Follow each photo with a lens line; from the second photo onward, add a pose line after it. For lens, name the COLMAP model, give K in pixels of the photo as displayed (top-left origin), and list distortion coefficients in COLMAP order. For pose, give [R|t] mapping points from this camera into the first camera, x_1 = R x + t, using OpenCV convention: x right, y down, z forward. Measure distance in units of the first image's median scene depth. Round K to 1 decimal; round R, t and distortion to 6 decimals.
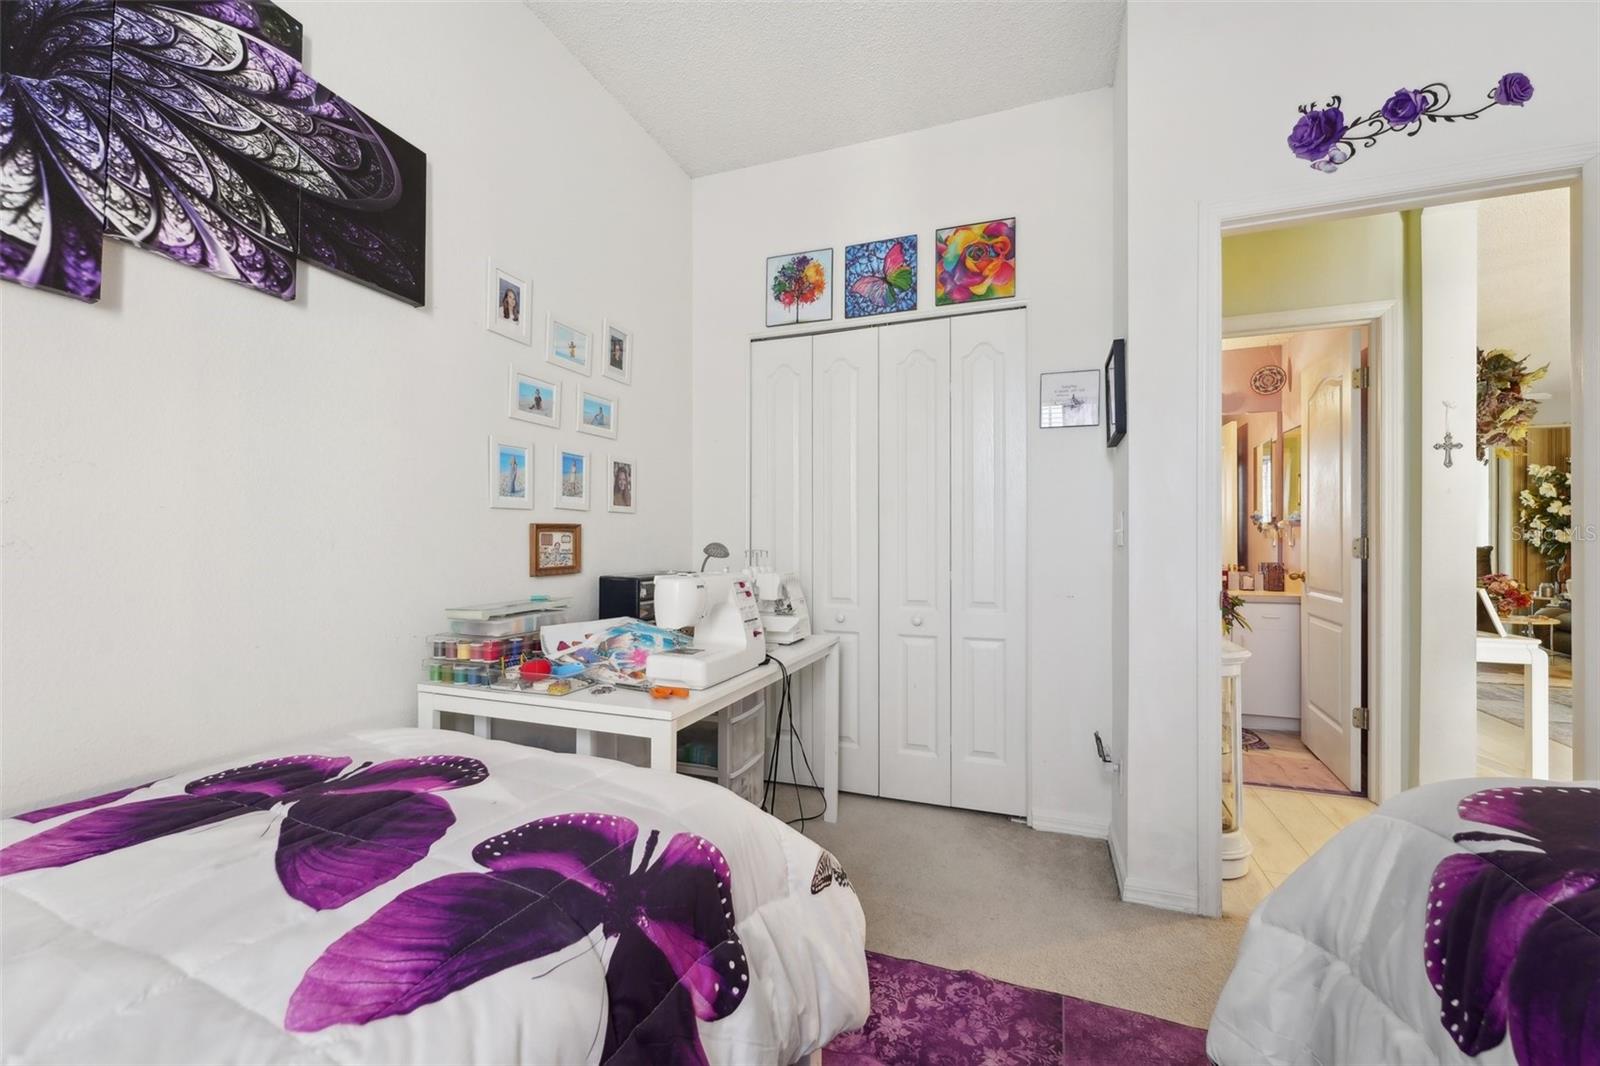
lens RADIAL K [[645.4, 0, 797.0], [0, 645.4, 546.2], [0, 0, 1]] dist [-0.000736, -0.000024]
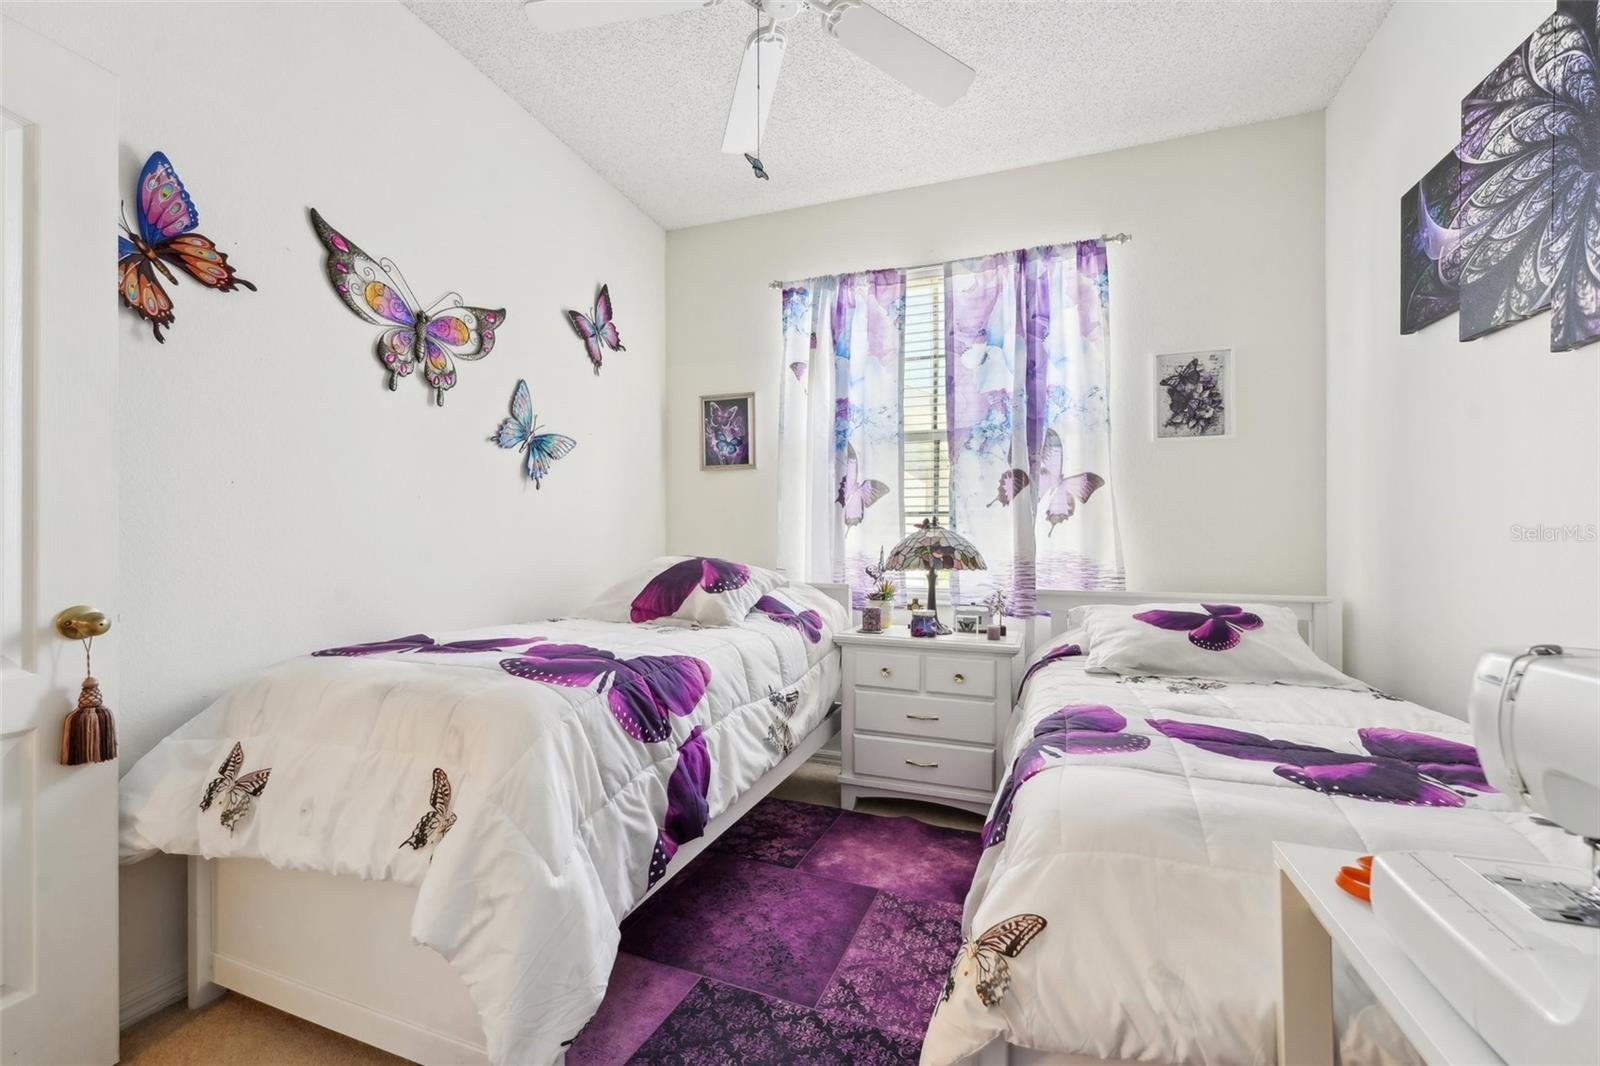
lens RADIAL K [[645.4, 0, 797.0], [0, 645.4, 546.2], [0, 0, 1]] dist [-0.000736, -0.000024]
pose [[-0.999957, -0.008542, -0.003717, 0.224065], [-0.008535, 0.999962, -0.001669, 0.002296], [0.003731, -0.001637, -0.999992, 1.546212]]
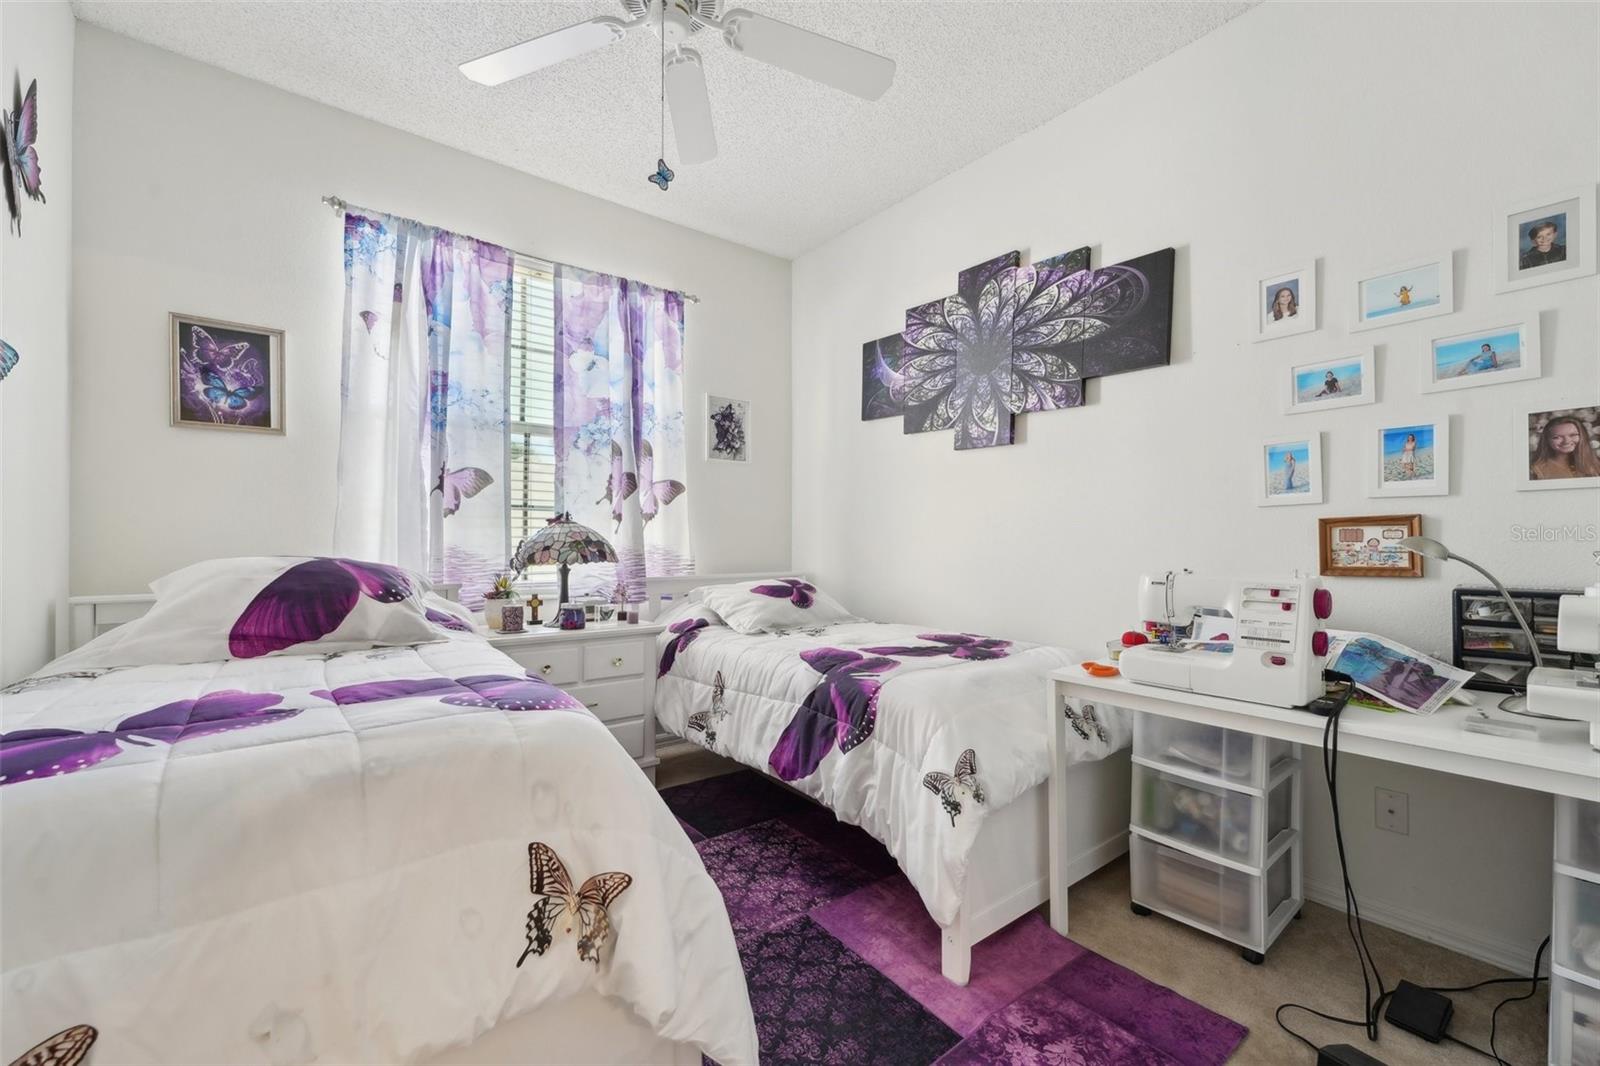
lens RADIAL K [[650.5, 0, 779.2], [0, 650.5, 536.5], [0, 0, 1]] dist [-0.003284, -0.000215]
pose [[-0.529037, -0.009535, -0.848545, 1.168502], [-0.001576, 0.999946, -0.010254, 0.002528], [0.848597, -0.004087, -0.529024, 1.217473]]
